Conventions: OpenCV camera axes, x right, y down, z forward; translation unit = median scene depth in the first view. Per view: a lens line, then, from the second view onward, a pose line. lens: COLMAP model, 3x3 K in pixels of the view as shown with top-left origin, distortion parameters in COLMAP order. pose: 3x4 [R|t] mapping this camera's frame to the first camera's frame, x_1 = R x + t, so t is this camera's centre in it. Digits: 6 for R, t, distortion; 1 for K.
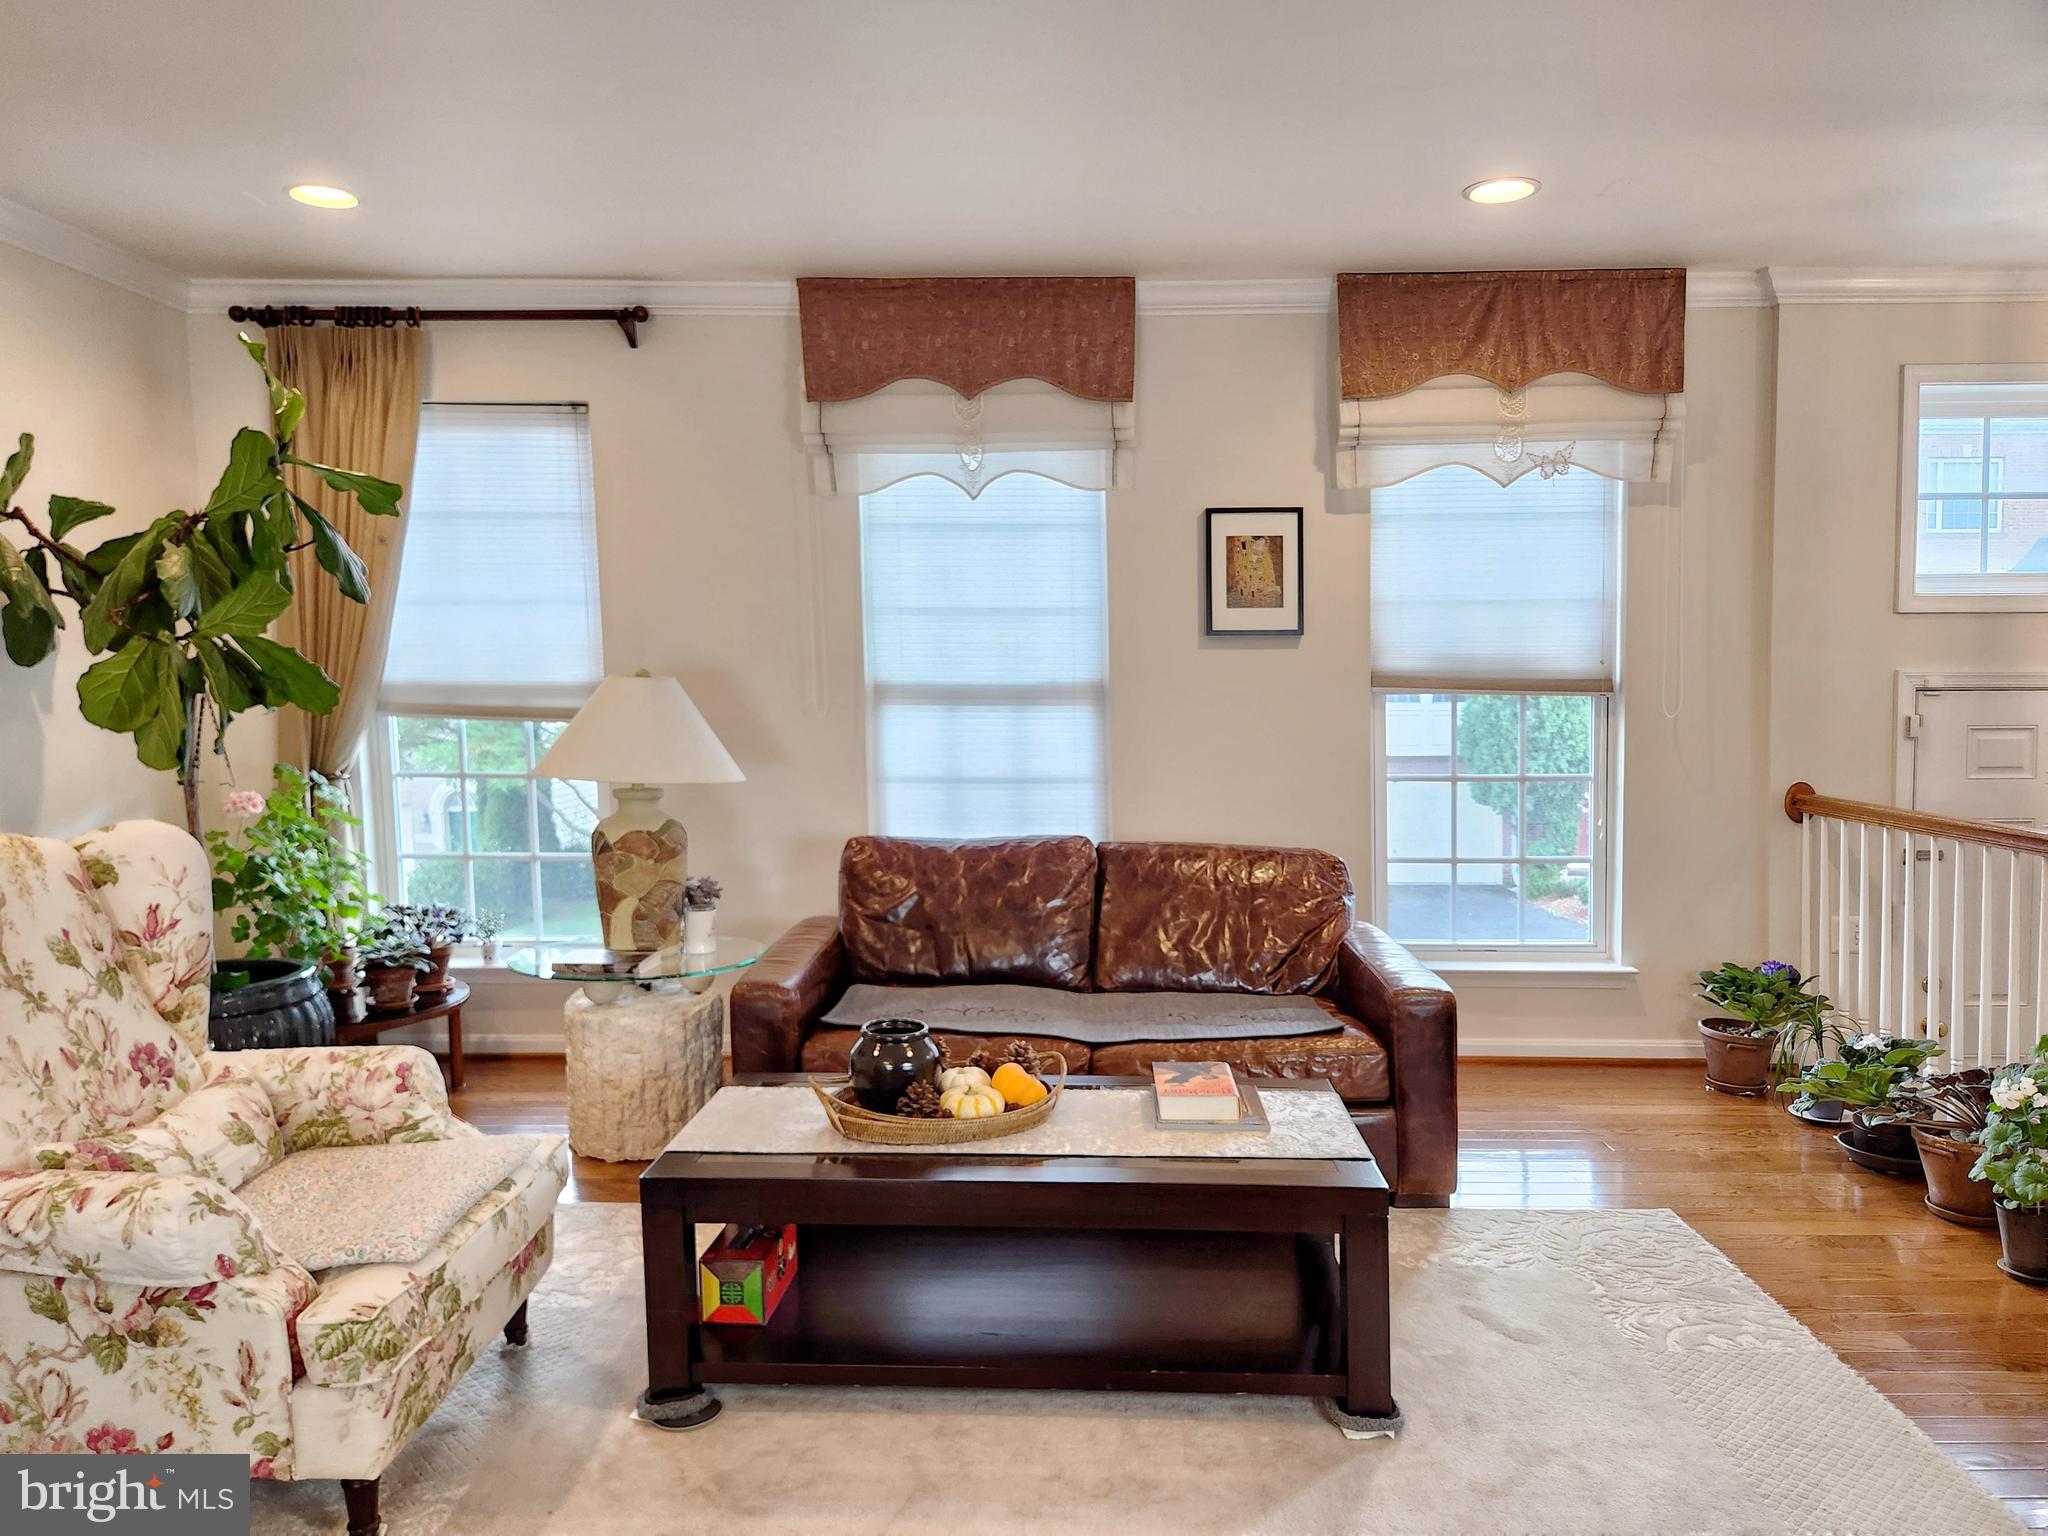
lens RADIAL K [[1412.2, 0, 1024.0], [0, 1412.2, 768.0], [0, 0, 1]] dist [0.045697, -0.000199]
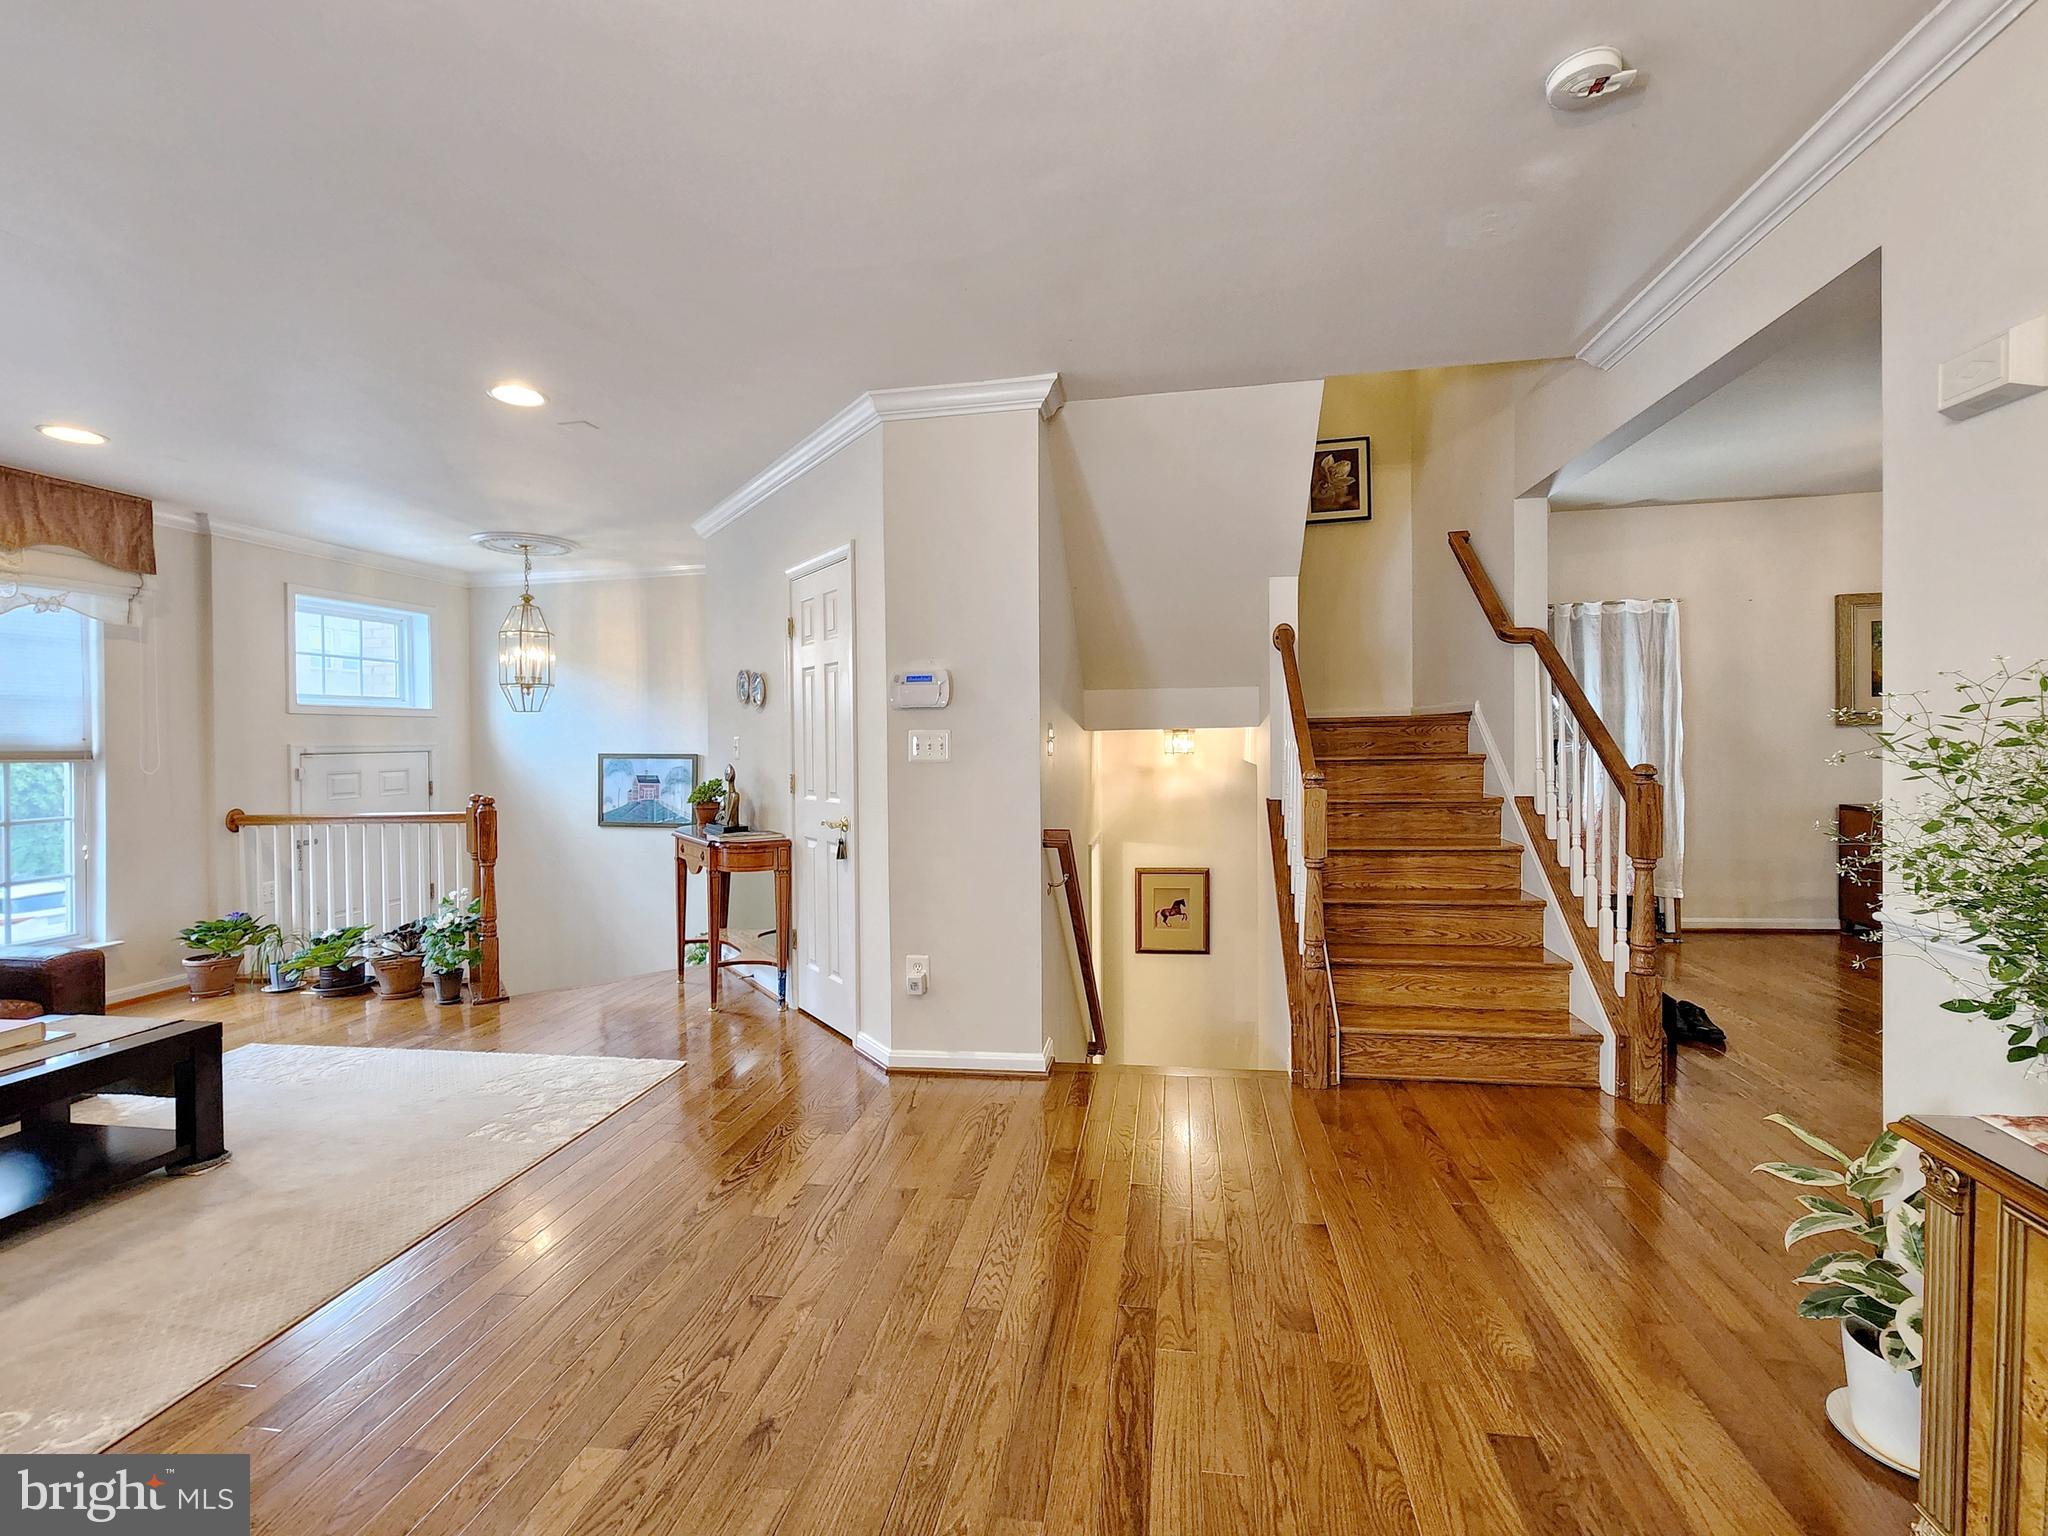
lens RADIAL K [[823.7, 0, 1050.7], [0, 823.7, 756.5], [0, 0, 1]] dist [-0.001263, -0.000508]
pose [[0.117721, -0.023558, 0.992767, -0.348198], [0.078336, 0.996823, 0.014365, 0.010253], [-0.989952, 0.076079, 0.119193, -0.105678]]
